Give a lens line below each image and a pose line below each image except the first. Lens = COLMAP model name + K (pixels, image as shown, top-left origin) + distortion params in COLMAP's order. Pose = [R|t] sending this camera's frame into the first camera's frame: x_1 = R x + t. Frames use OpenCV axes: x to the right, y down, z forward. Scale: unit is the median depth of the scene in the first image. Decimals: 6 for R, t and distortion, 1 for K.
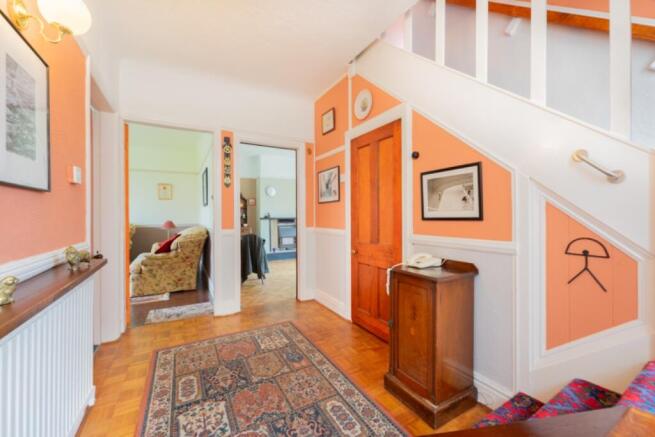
lens RADIAL K [[264.6, 0, 330.5], [0, 264.6, 213.1], [0, 0, 1]] dist [0.006123, -0.001070]
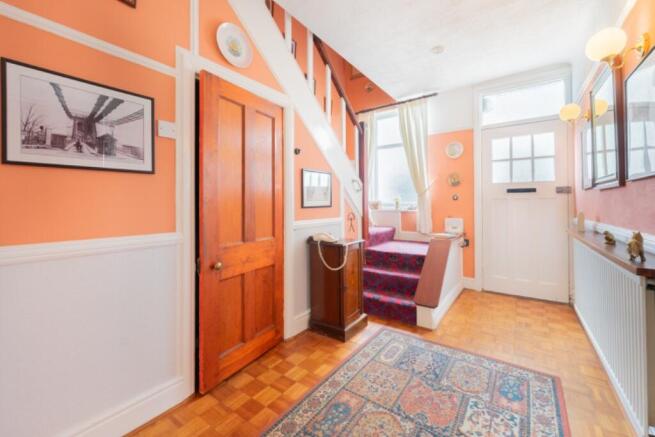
lens RADIAL K [[264.6, 0, 337.7], [0, 264.6, 204.3], [0, 0, 1]] dist [0.006123, -0.001070]
pose [[-0.424927, 0.012622, 0.905140, -0.885172], [0.009236, 0.999911, -0.009608, 0.024387], [-0.905181, 0.004278, -0.425005, 1.513463]]
